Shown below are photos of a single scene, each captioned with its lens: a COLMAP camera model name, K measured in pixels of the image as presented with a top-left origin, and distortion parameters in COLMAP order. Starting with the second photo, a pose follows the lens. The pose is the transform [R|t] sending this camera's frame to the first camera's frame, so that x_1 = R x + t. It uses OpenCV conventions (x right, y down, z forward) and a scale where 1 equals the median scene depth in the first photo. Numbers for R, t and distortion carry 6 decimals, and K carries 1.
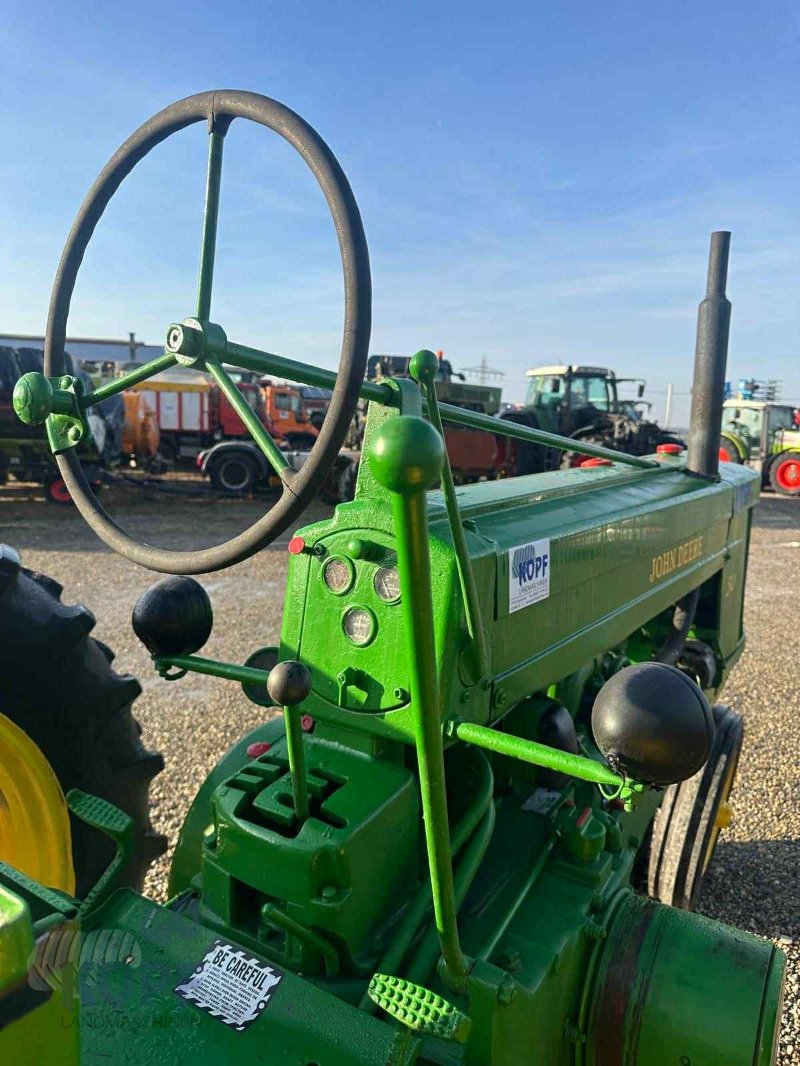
lens RADIAL K [[755.6, 0, 403.1], [0, 755.6, 531.6], [0, 0, 1]] dist [0.047197, -0.054513]
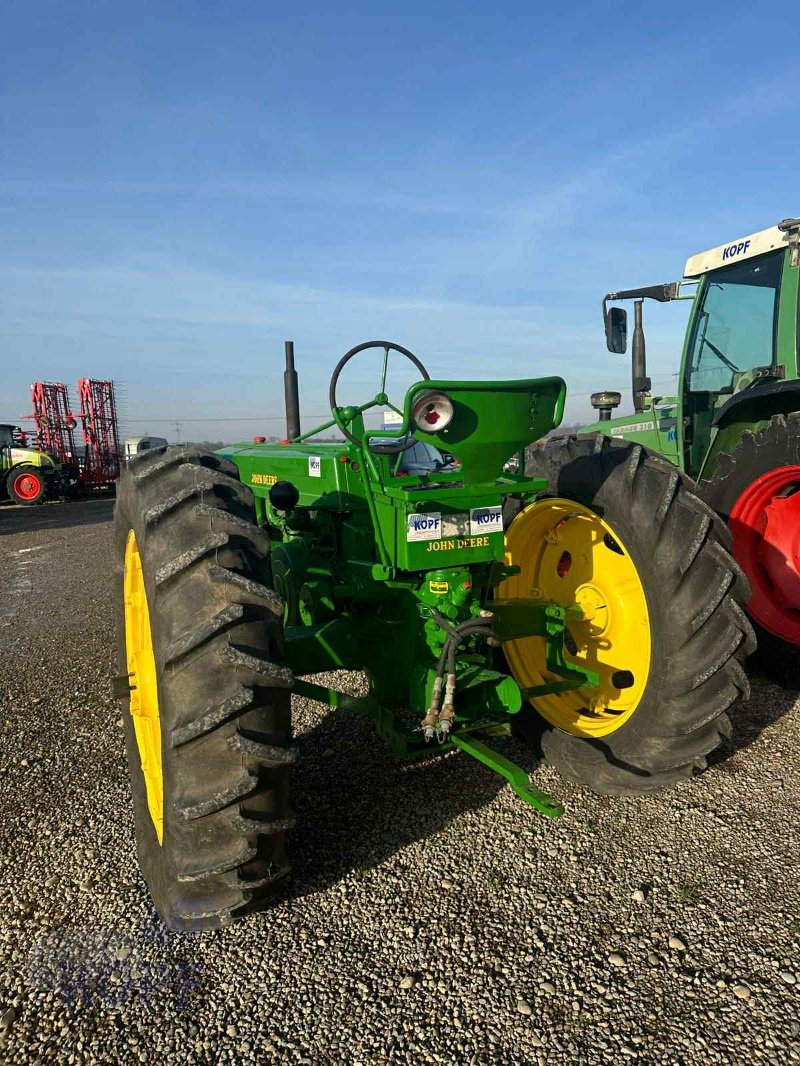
lens RADIAL K [[755.6, 0, 403.1], [0, 755.6, 531.6], [0, 0, 1]] dist [0.047197, -0.054513]
pose [[0.522361, -0.146339, 0.840074, -0.186721], [0.168377, 0.983469, 0.066620, 0.010355], [-0.835935, 0.106649, 0.538366, -0.060528]]
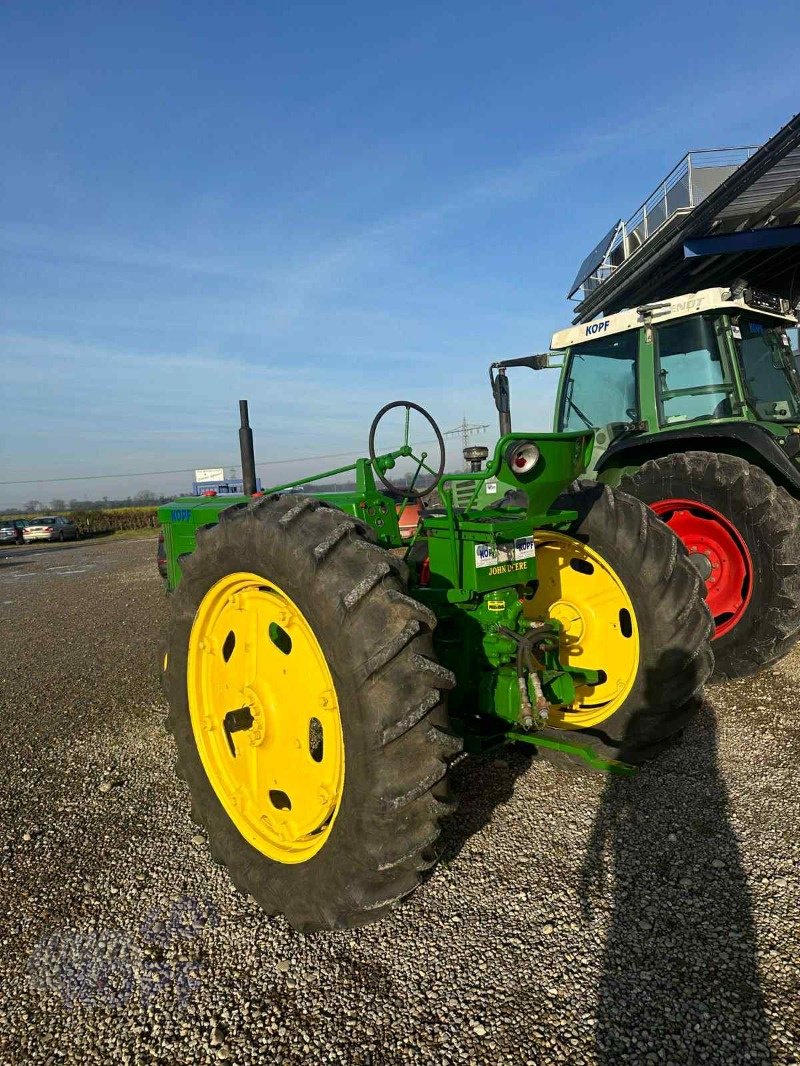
lens RADIAL K [[743.3, 0, 424.0], [0, 743.3, 547.6], [0, 0, 1]] dist [0.116397, -0.177413]
pose [[0.241948, -0.122643, 0.962507, -0.237823], [0.210062, 0.975075, 0.071440, 0.001657], [-0.947278, 0.184901, 0.261679, -0.009751]]
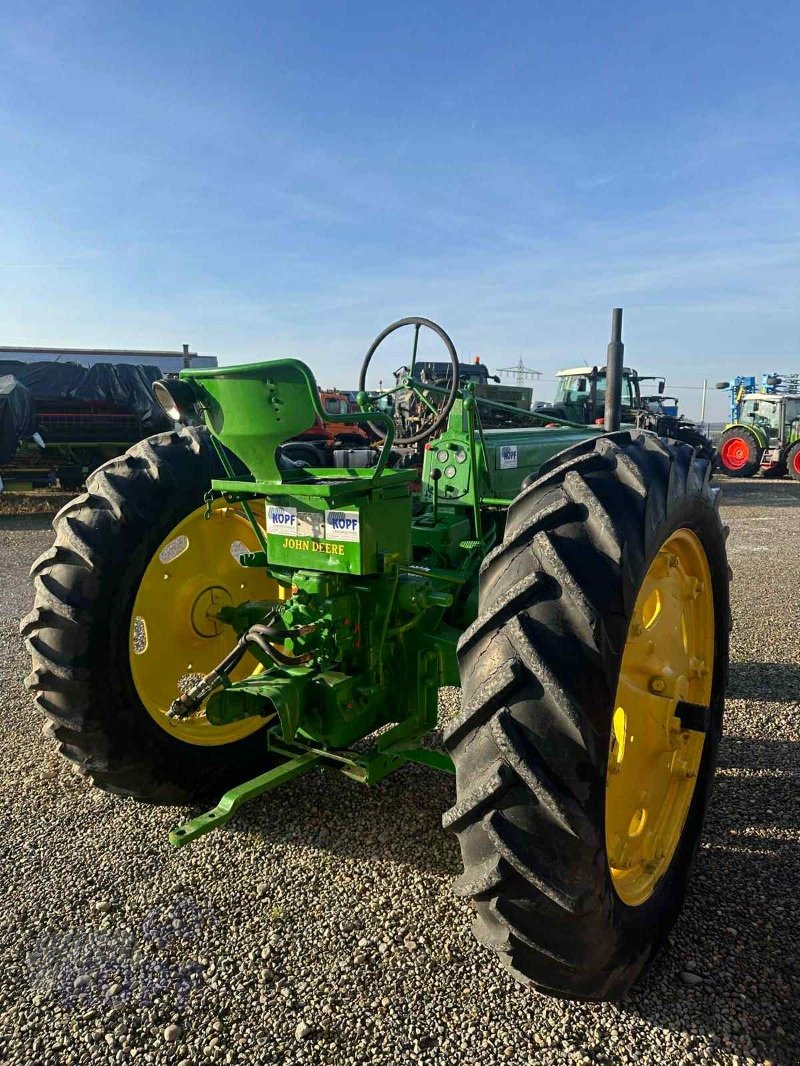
lens RADIAL K [[755.6, 0, 403.1], [0, 755.6, 531.6], [0, 0, 1]] dist [0.047197, -0.054513]
pose [[0.998502, -0.014956, -0.052627, -0.005961], [0.014785, 0.999884, -0.003654, 0.024777], [0.052676, 0.002871, 0.998608, -0.134183]]
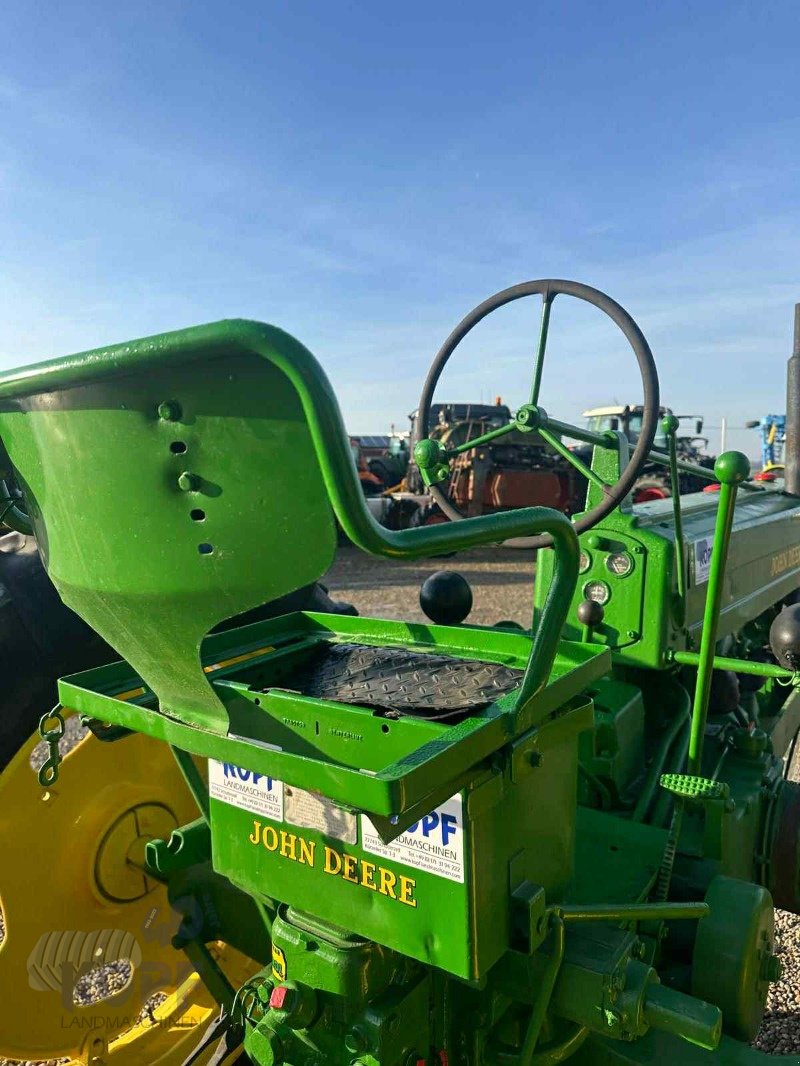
lens RADIAL K [[756.7, 0, 400.0], [0, 756.7, 533.0], [0, 0, 1]] dist [0.005855, -0.003139]
pose [[0.997134, -0.031451, -0.068807, -0.022744], [0.027442, 0.997913, -0.058450, 0.005398], [0.070502, 0.056394, 0.995916, -0.036033]]
